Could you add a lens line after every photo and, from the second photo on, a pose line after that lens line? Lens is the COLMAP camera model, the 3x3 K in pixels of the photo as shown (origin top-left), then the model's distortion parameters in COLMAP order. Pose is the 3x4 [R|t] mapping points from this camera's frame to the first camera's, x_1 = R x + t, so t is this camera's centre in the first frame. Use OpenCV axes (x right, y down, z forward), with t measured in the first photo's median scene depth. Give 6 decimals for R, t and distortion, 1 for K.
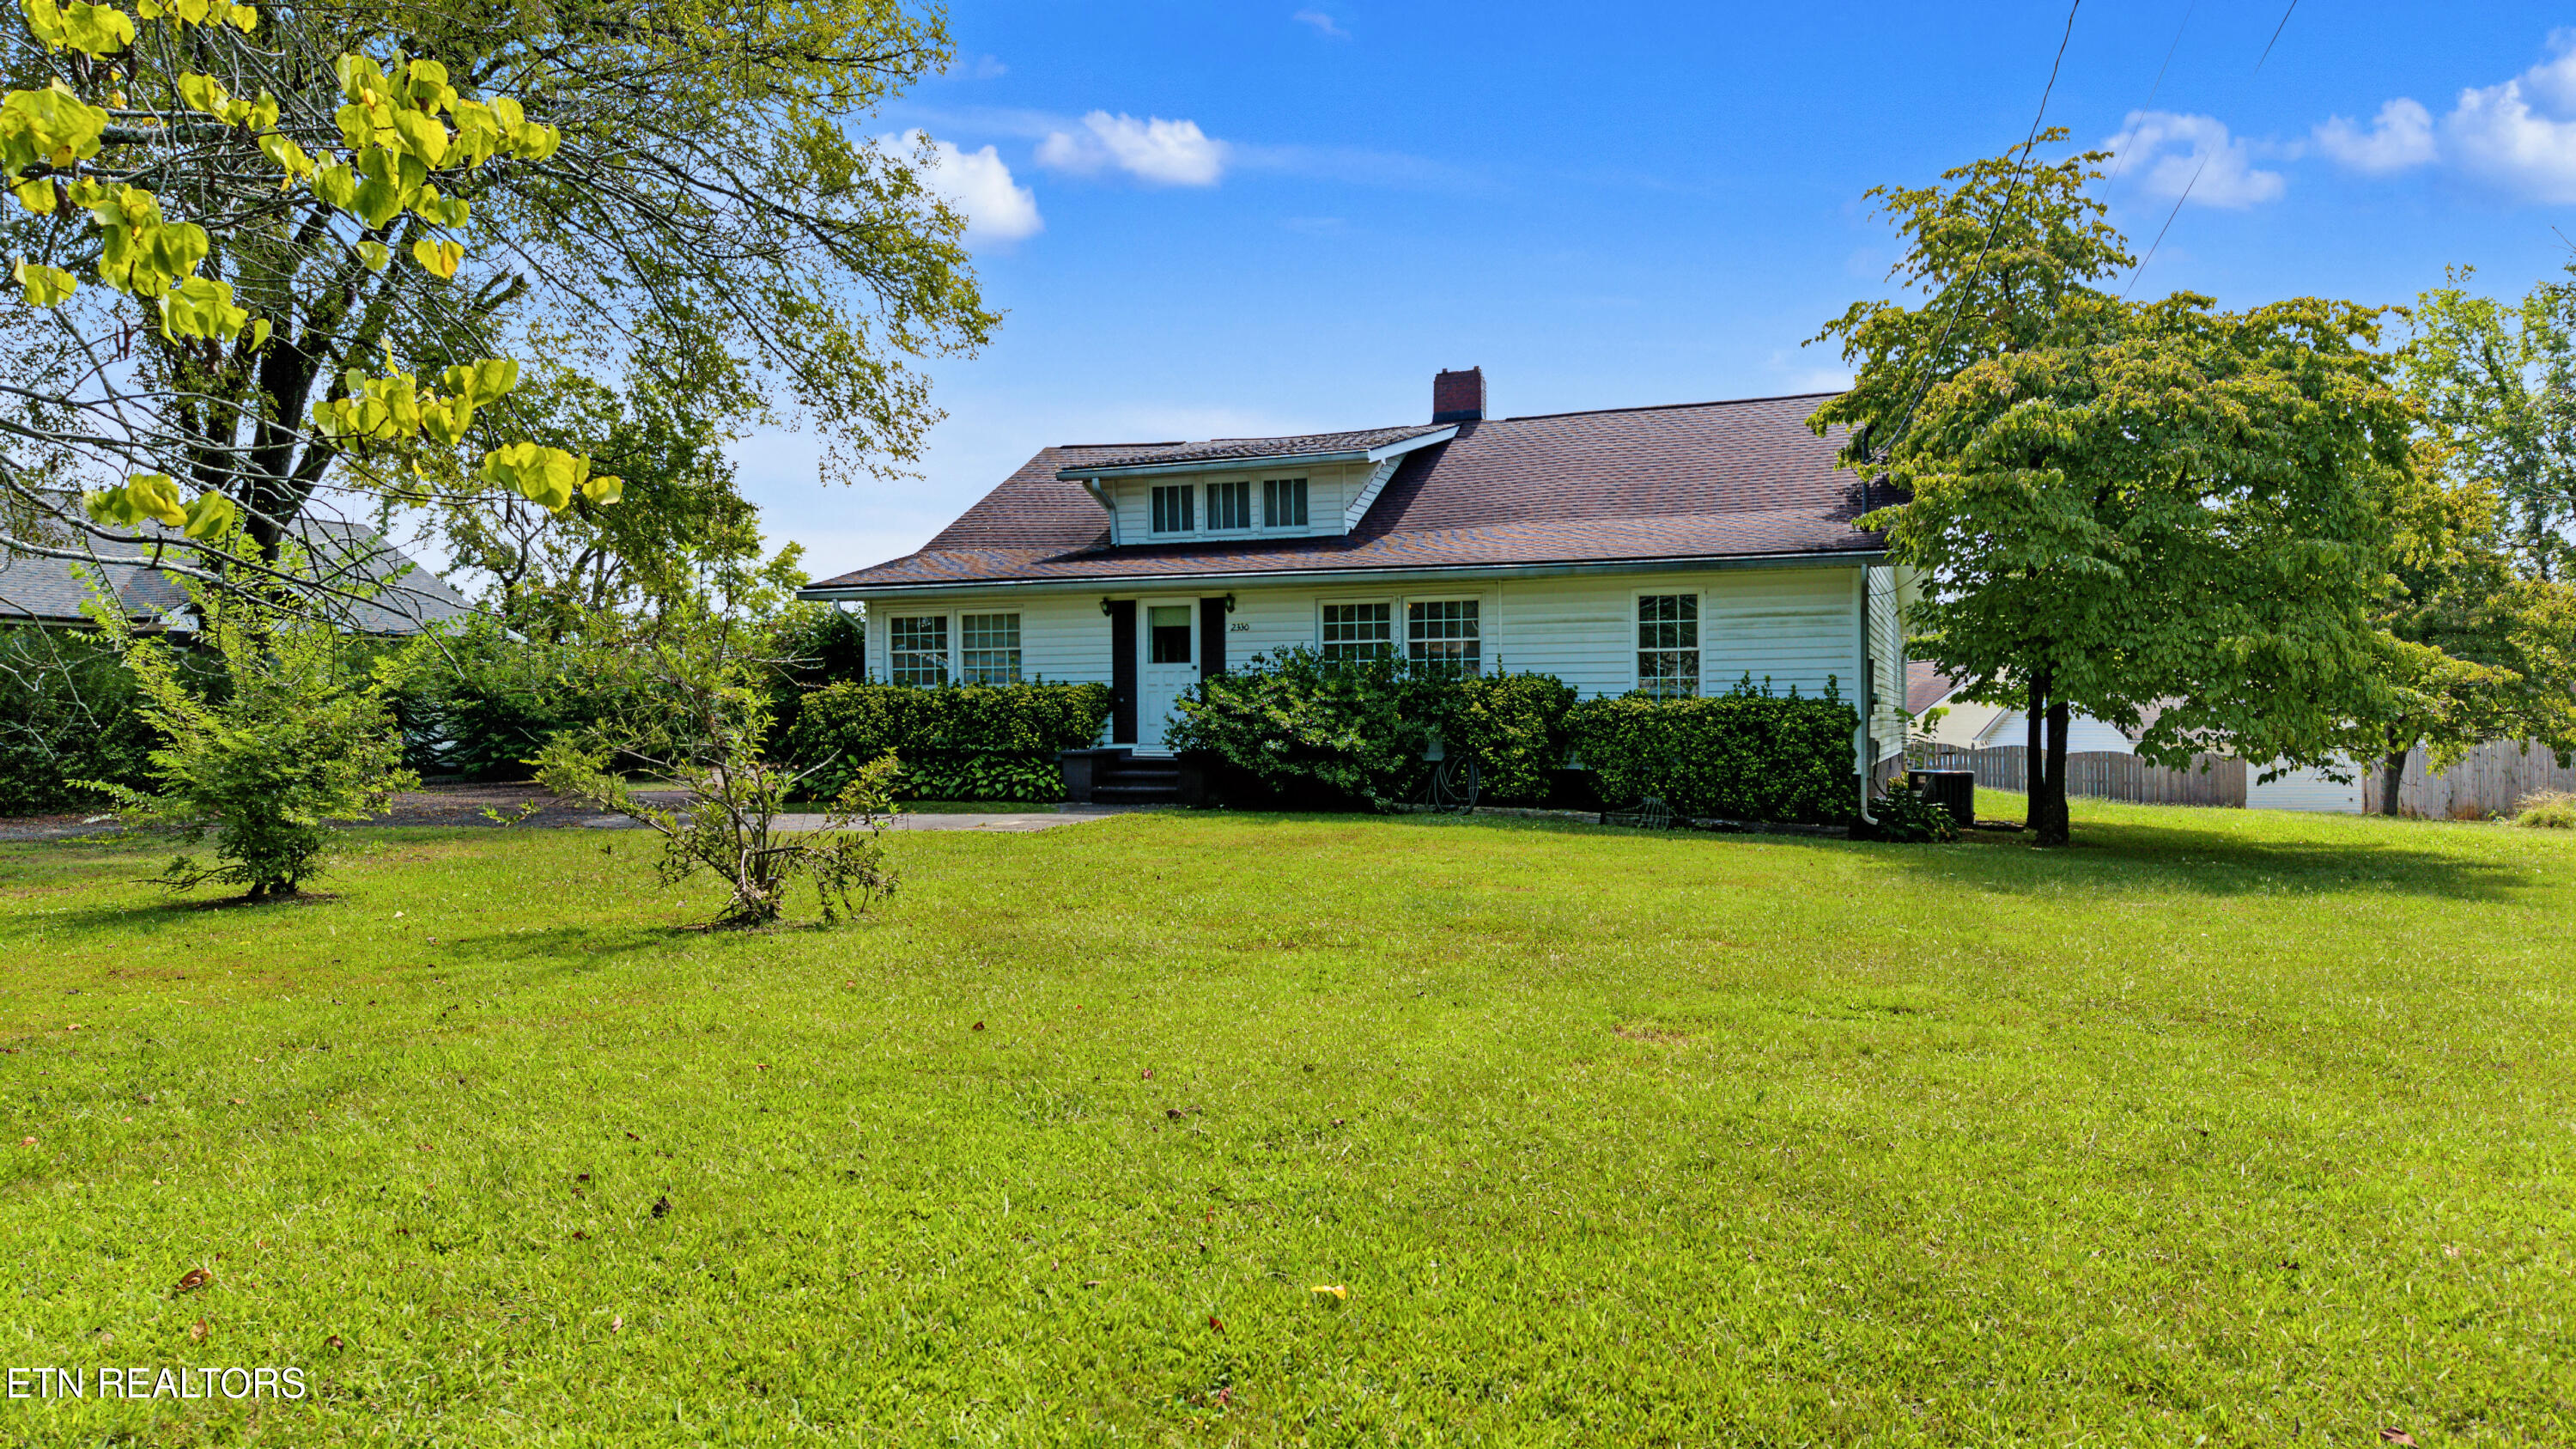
lens RADIAL K [[1650.0, 0, 1306.6], [0, 1650.0, 729.1], [0, 0, 1]] dist [0.289966, -0.000706]
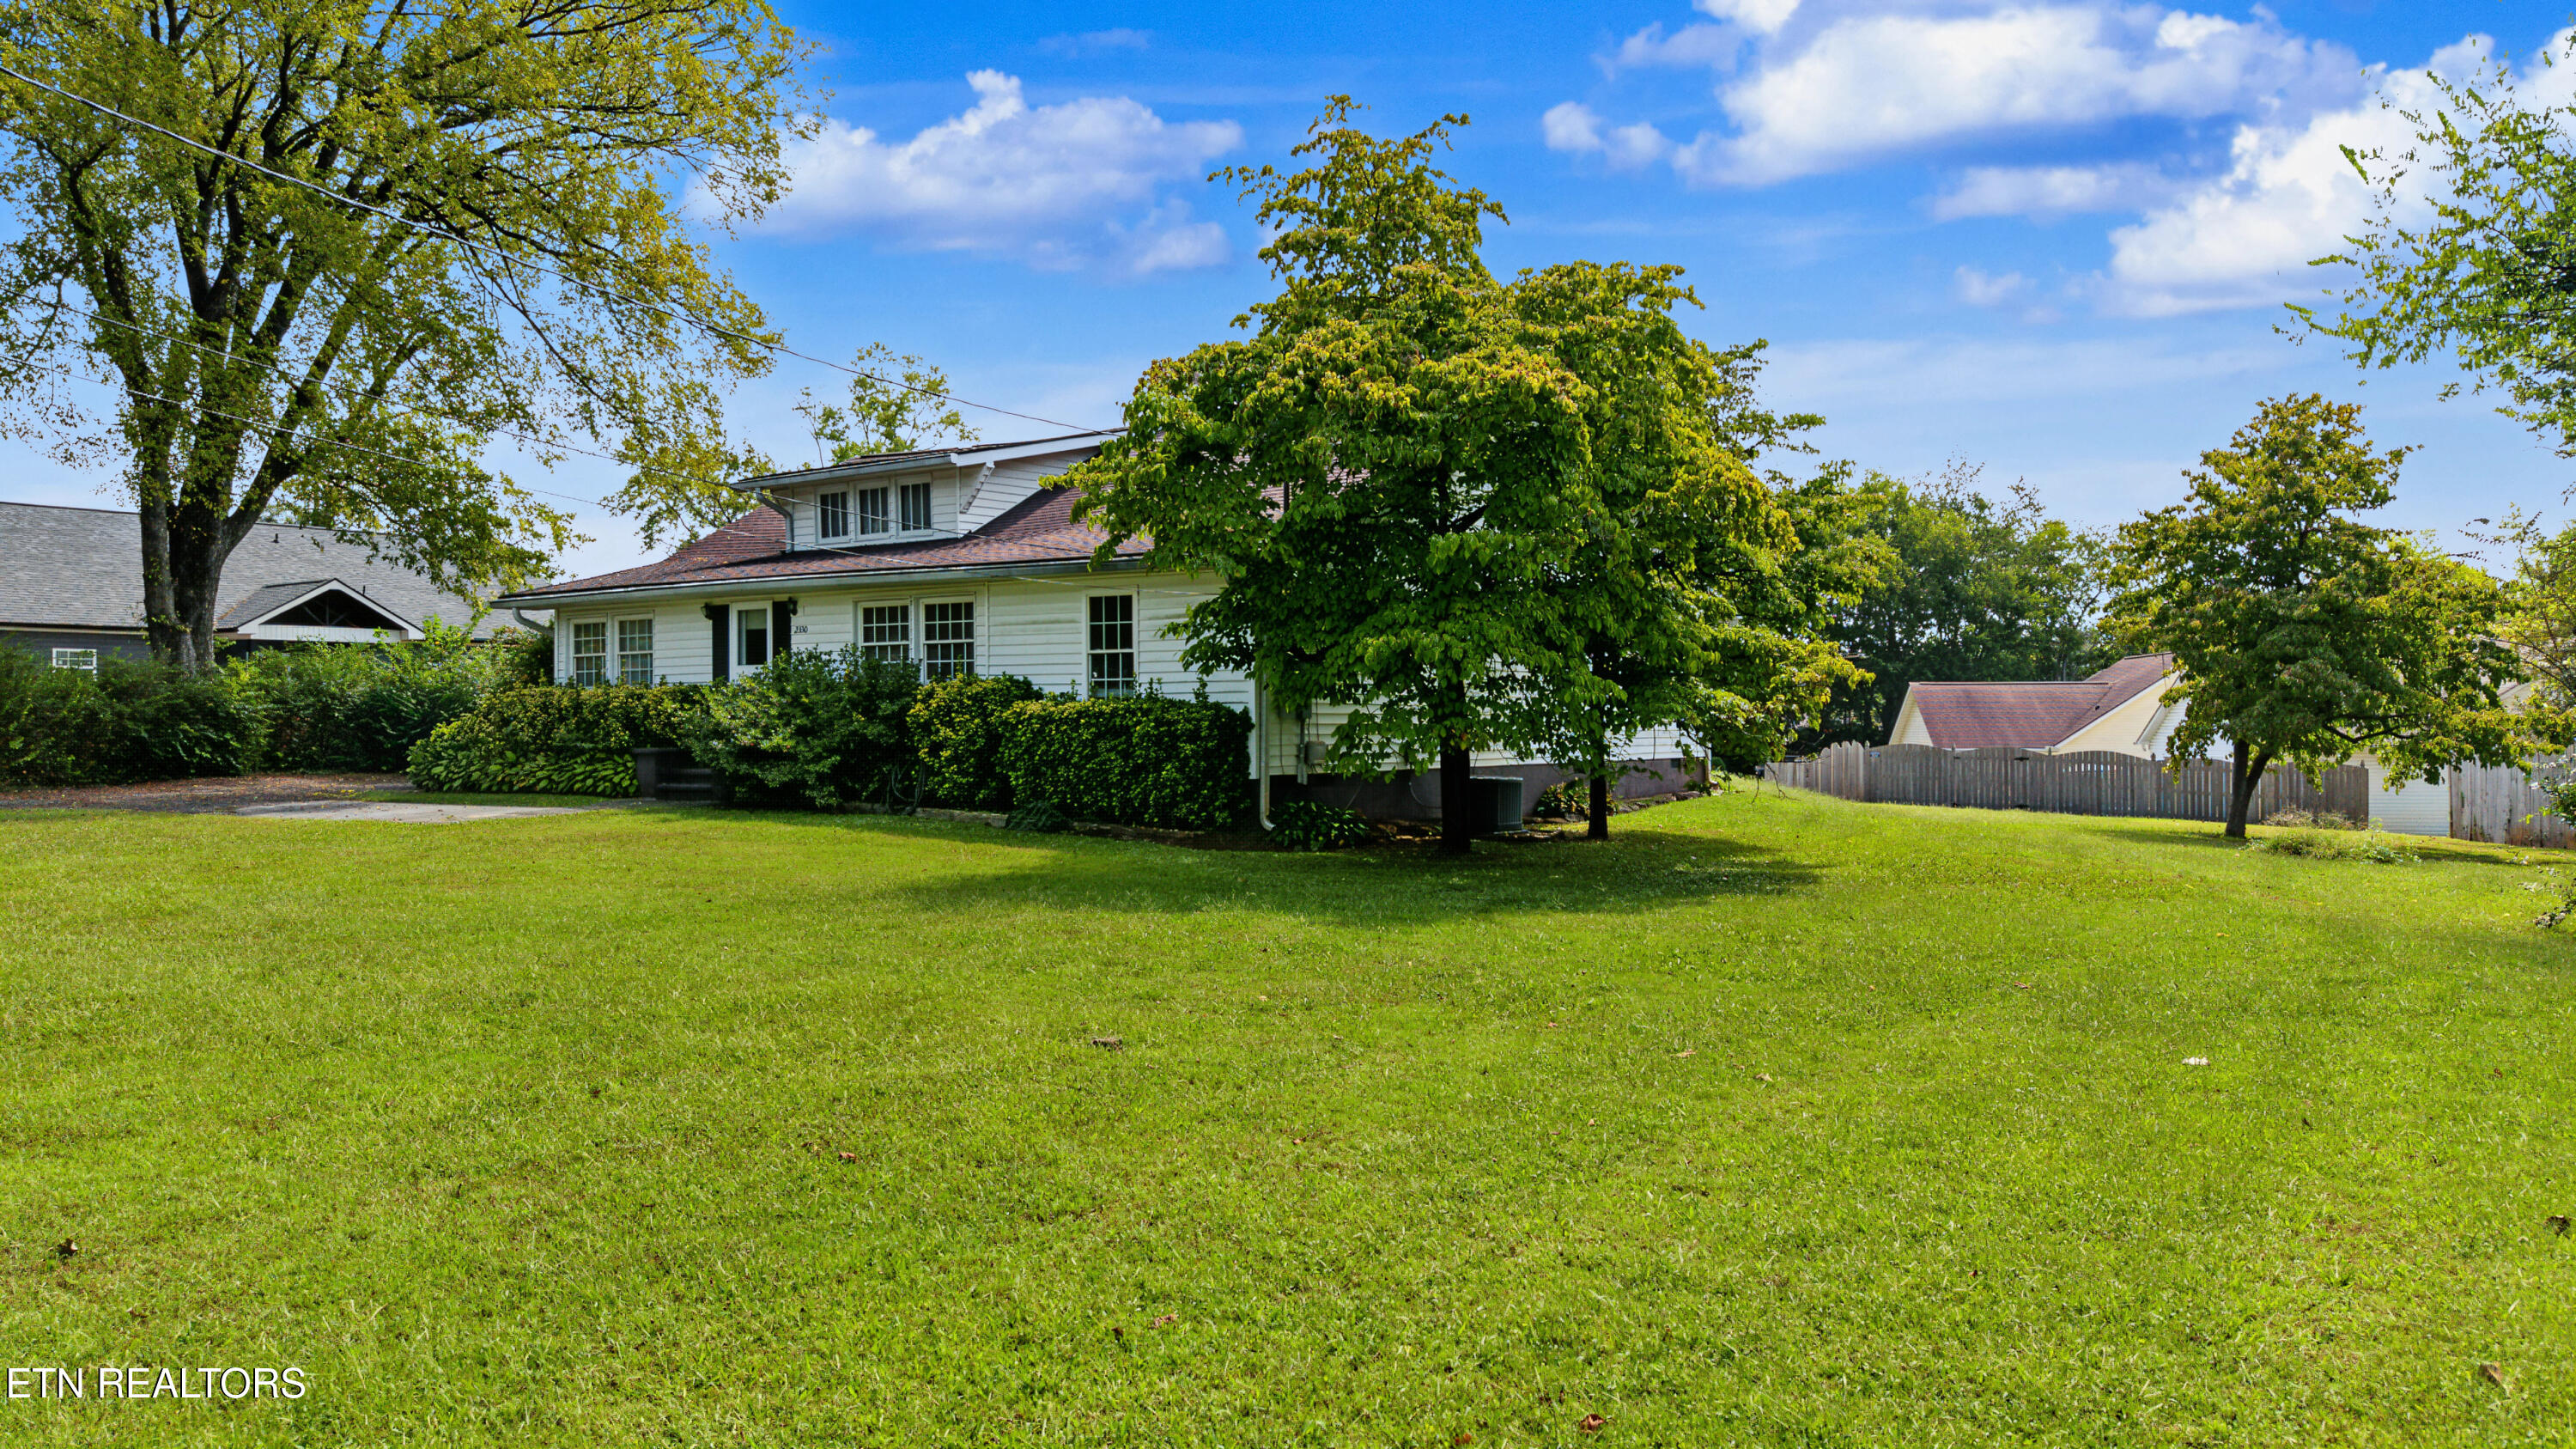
lens RADIAL K [[1684.8, 0, 1288.0], [0, 1684.8, 724.5], [0, 0, 1]] dist [0.140453, -0.001181]
pose [[0.966086, 0.006477, -0.258138, 0.529352], [-0.007547, 0.999967, -0.003154, -0.001894], [0.258109, 0.004995, 0.966103, 0.060813]]
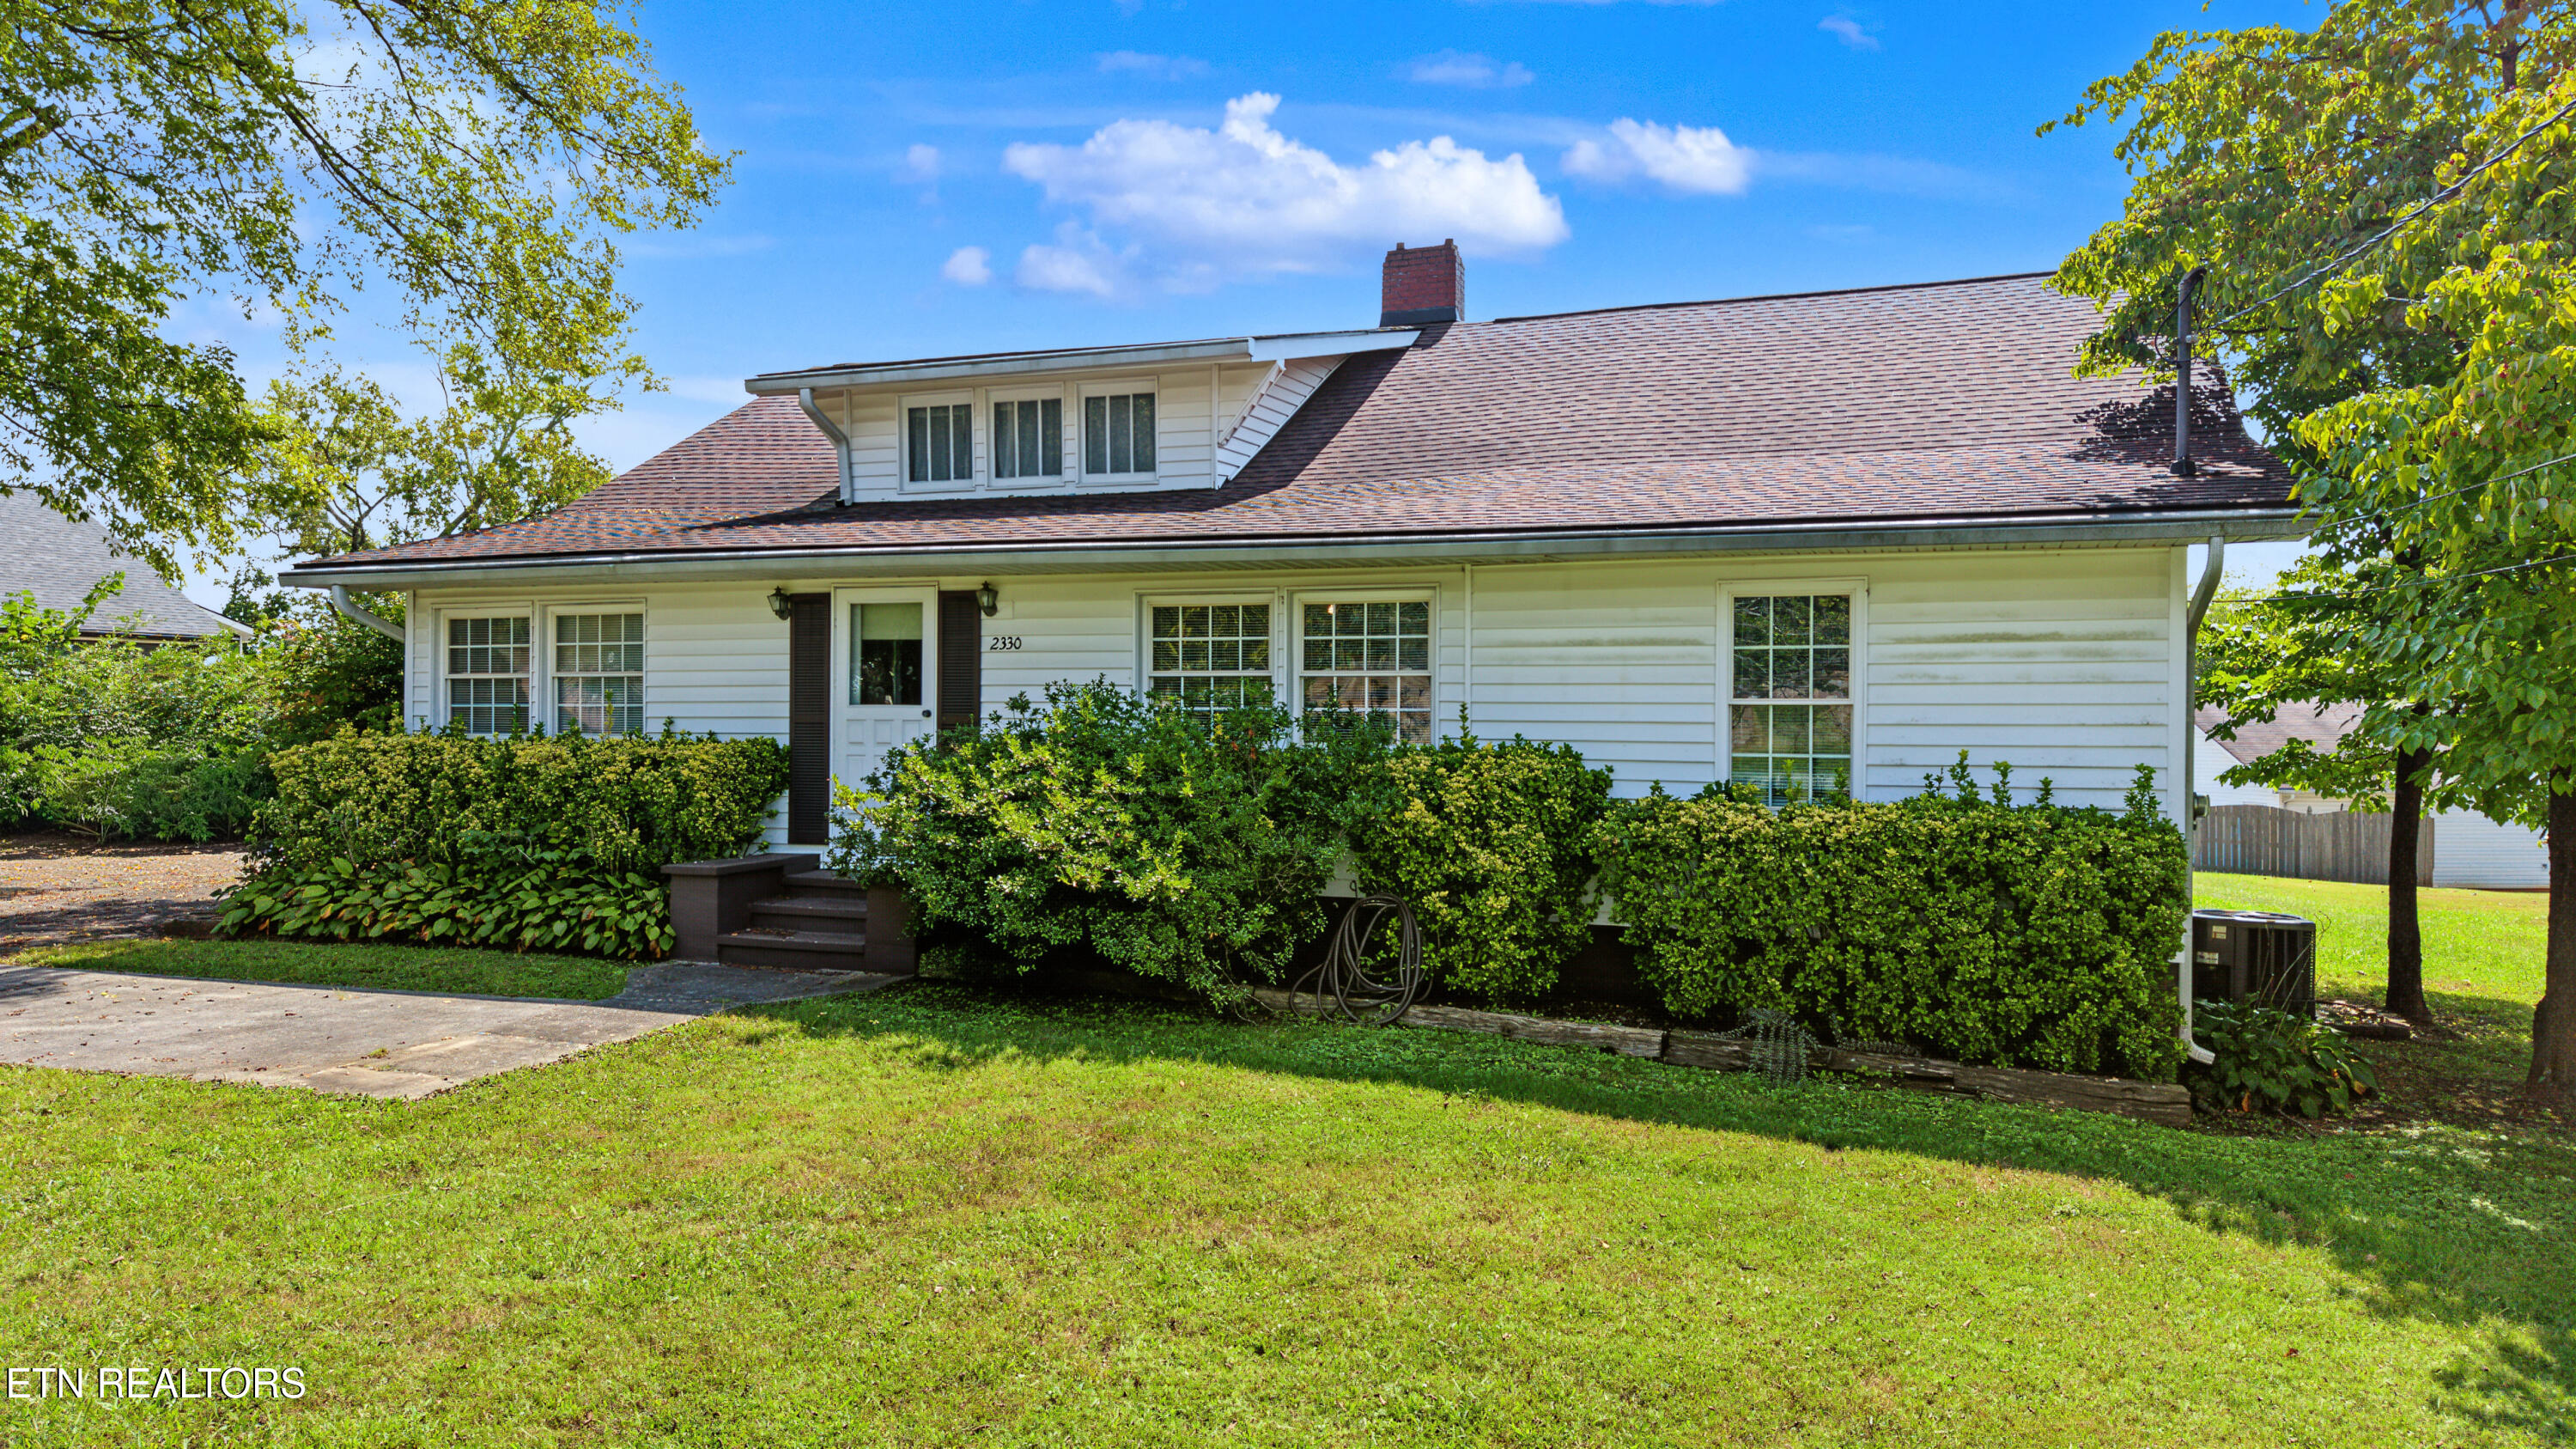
lens RADIAL K [[1684.8, 0, 1288.0], [0, 1684.8, 724.5], [0, 0, 1]] dist [0.140453, -0.001181]
pose [[0.999849, 0.012974, -0.011542, 0.062428], [-0.013029, 0.999904, -0.004703, -0.033240], [0.011480, 0.004852, 0.999922, 0.436249]]
